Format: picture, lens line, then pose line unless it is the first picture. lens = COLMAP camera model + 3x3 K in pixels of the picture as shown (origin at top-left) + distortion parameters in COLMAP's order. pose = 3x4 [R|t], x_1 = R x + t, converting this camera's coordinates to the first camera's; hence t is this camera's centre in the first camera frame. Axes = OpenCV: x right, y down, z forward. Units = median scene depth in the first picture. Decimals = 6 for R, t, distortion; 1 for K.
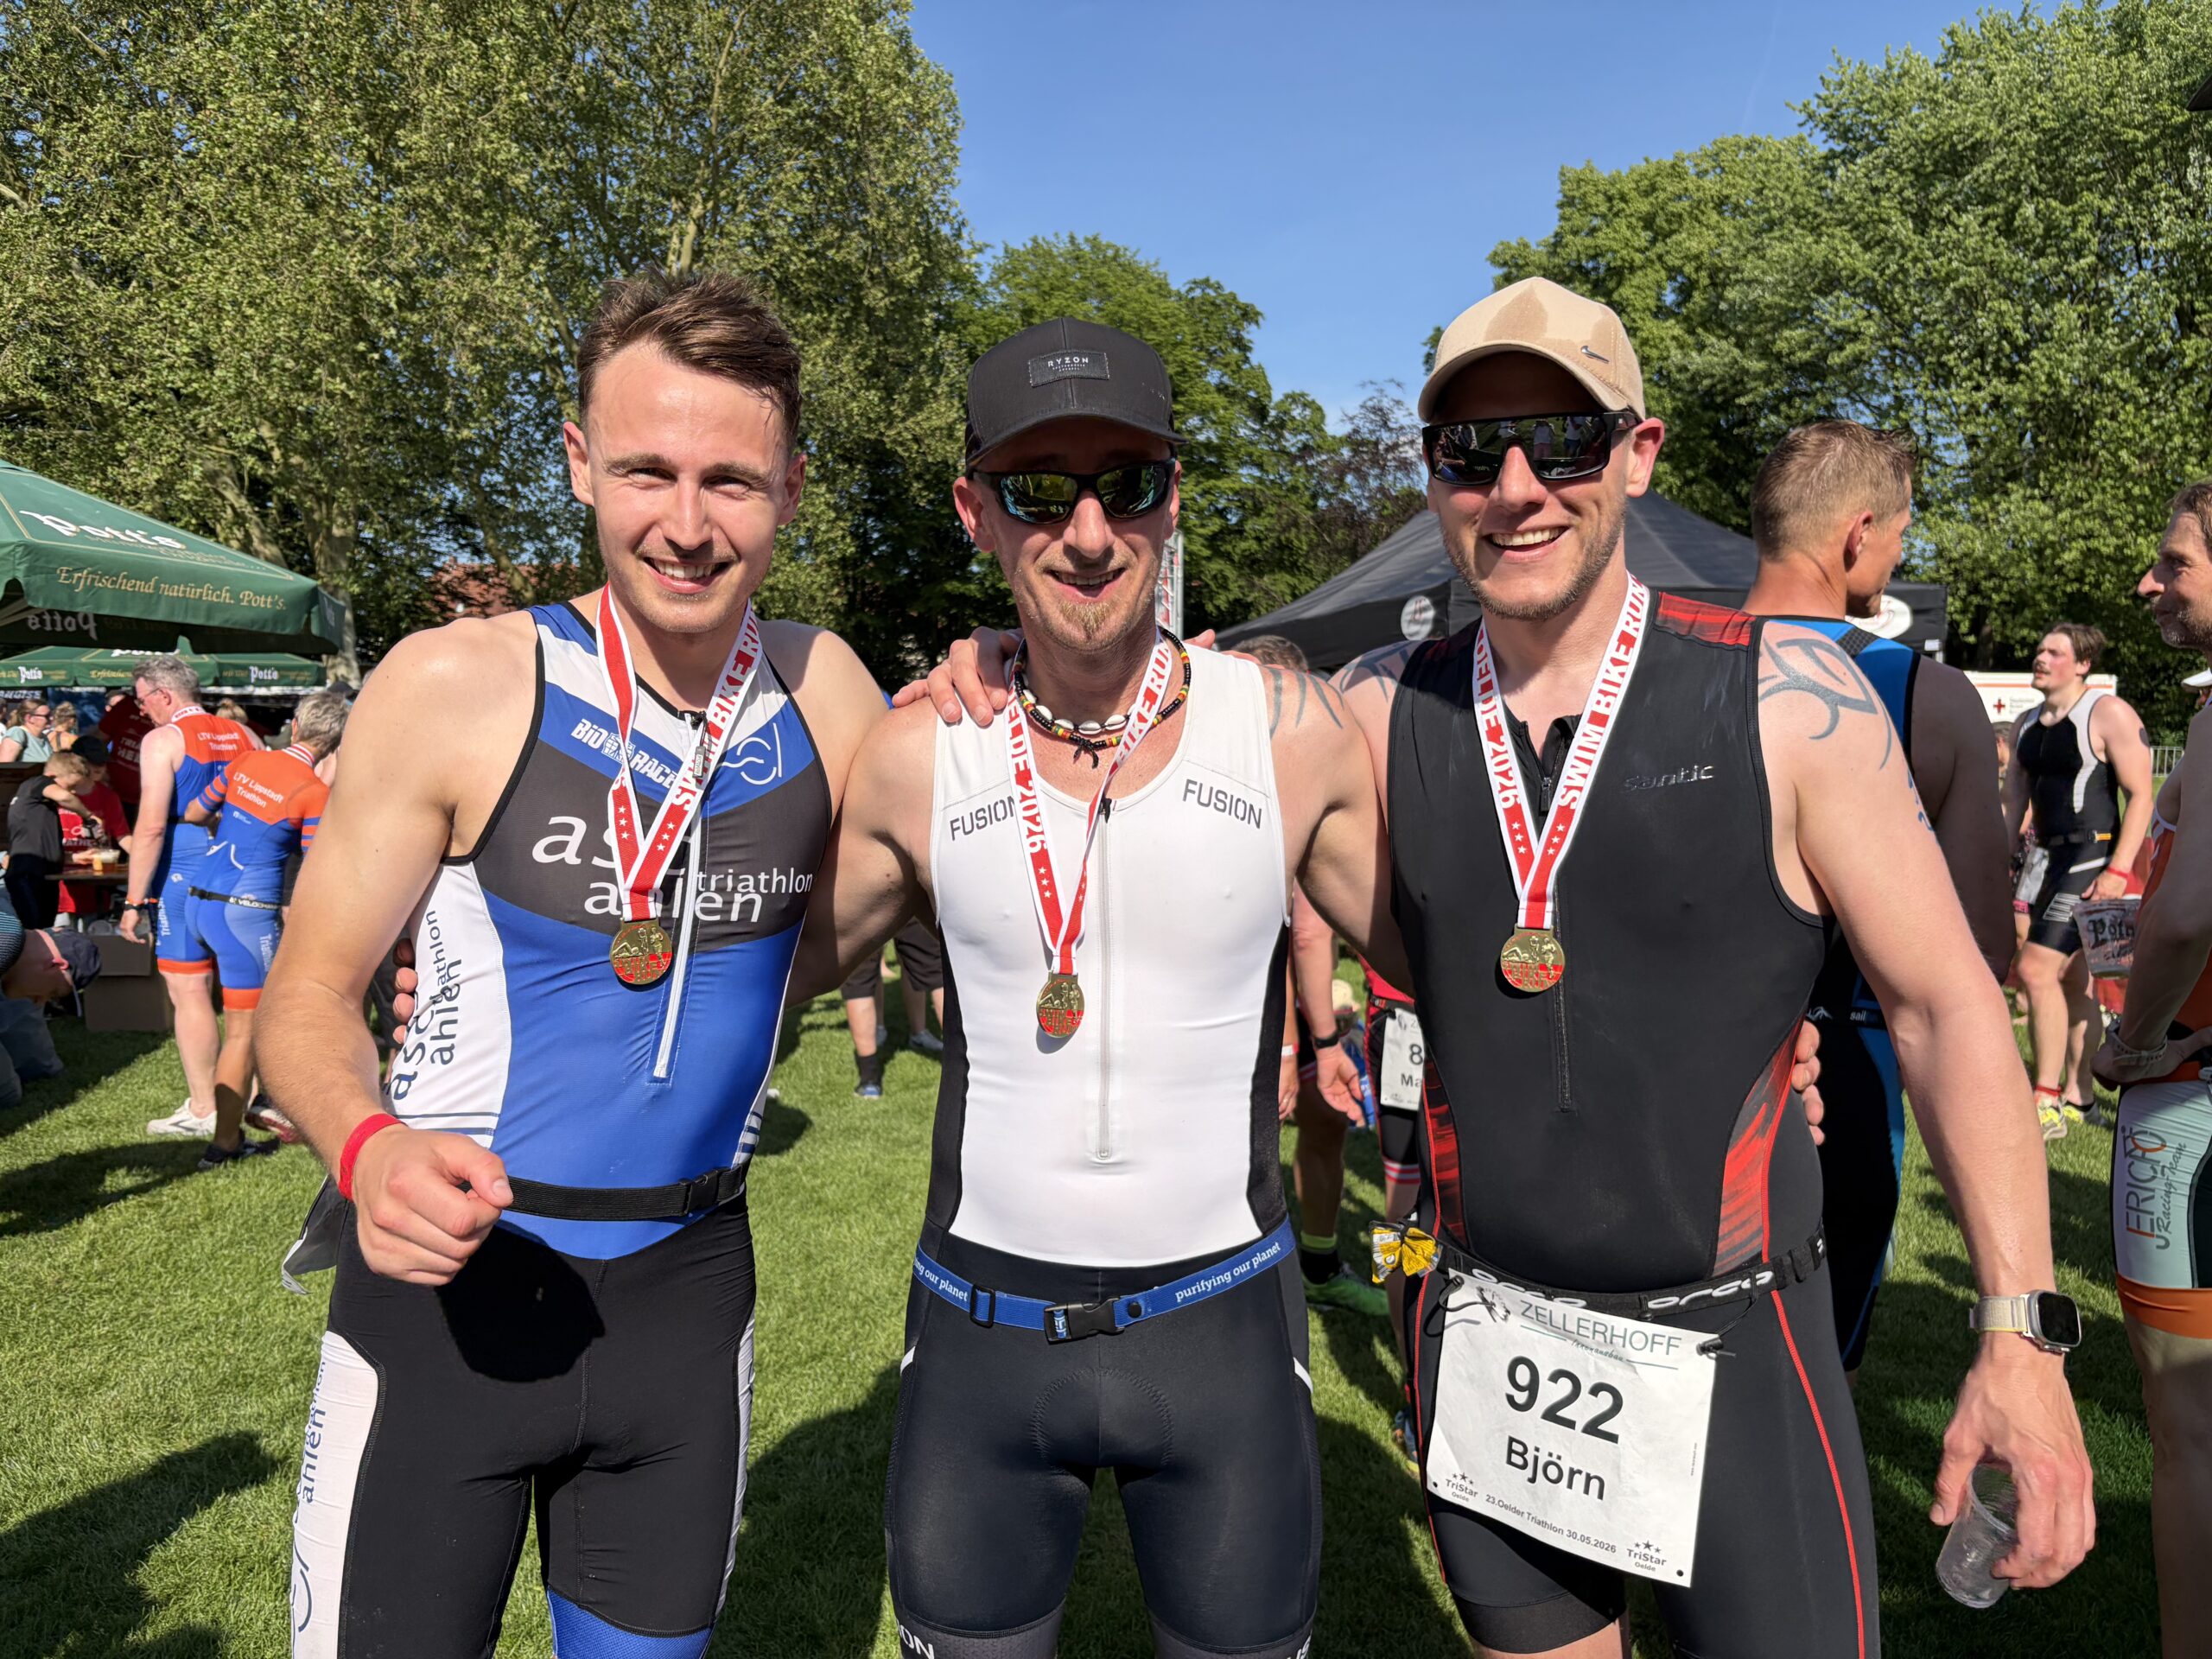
lens RADIAL K [[1657.6, 0, 1103.6], [0, 1657.6, 836.6], [0, 0, 1]] dist [-0.010089, 0.032791]
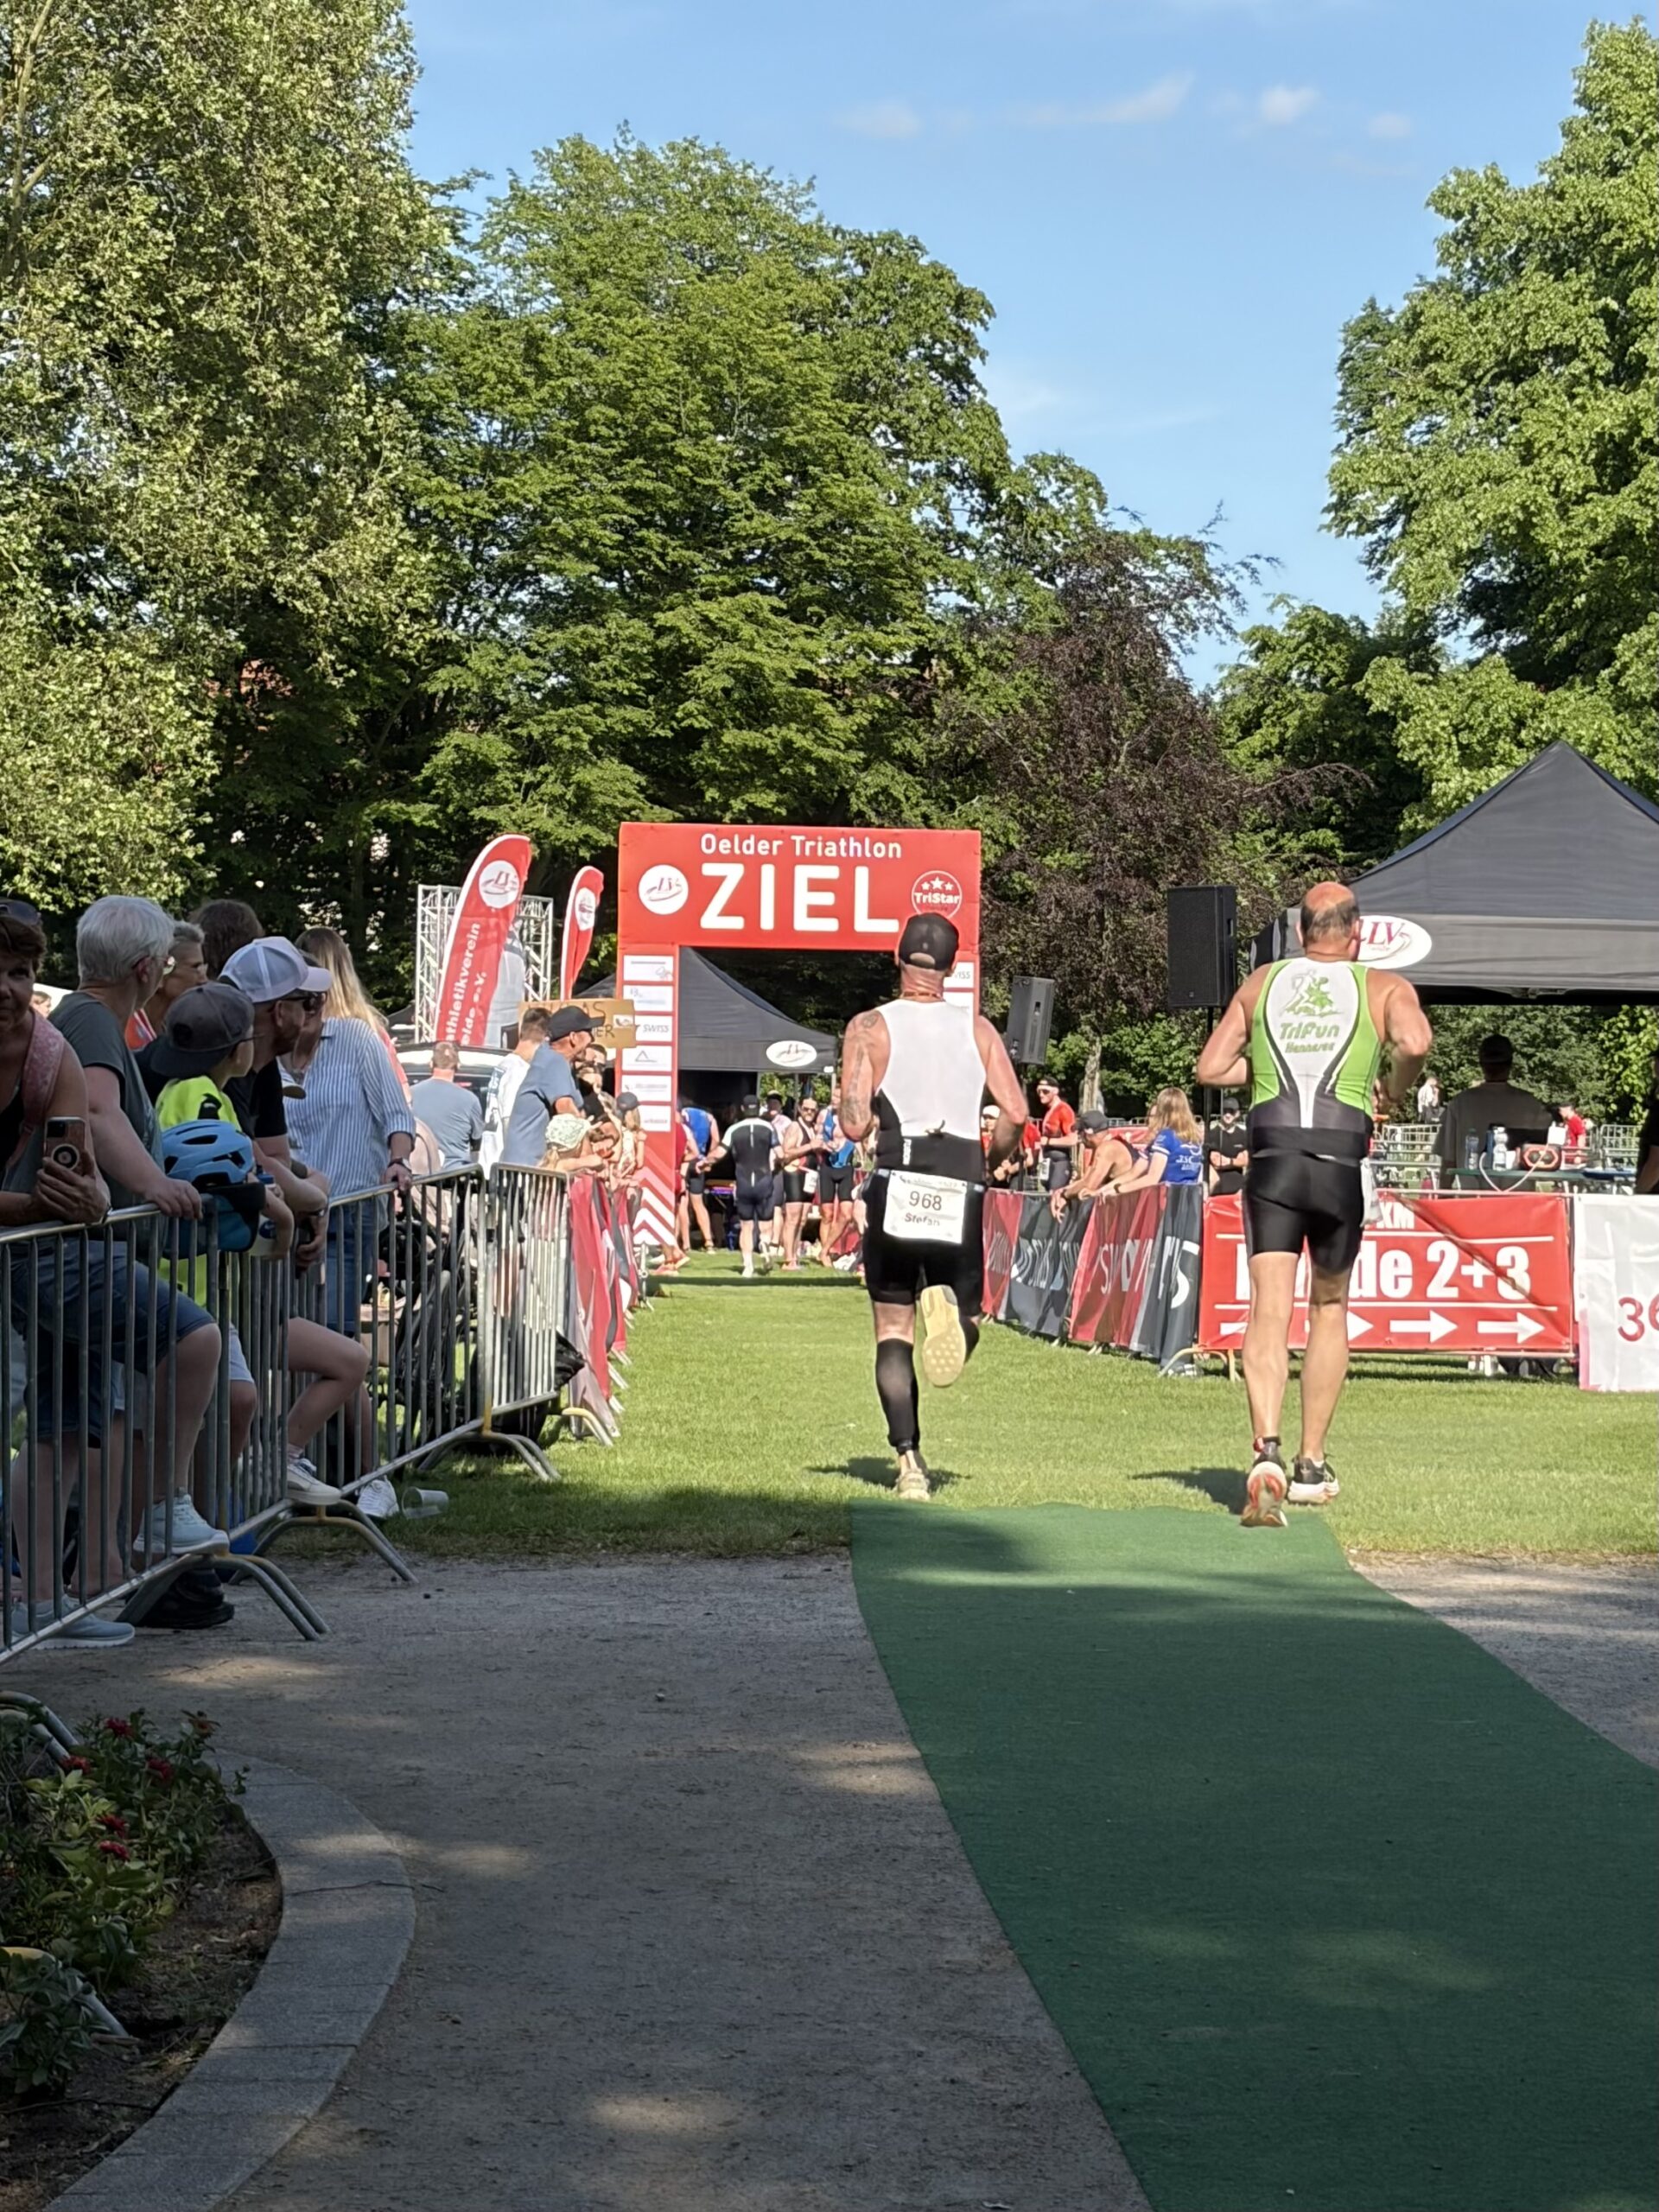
lens RADIAL K [[4043.7, 0, 832.8], [0, 4043.7, 1101.2], [0, 0, 1]] dist [0.089734, 0.000000]
pose [[0.999618, 0.026435, 0.008080, 0.064860], [-0.025964, 0.998220, -0.053684, 0.021812], [-0.009485, 0.053453, 0.998525, -0.473824]]
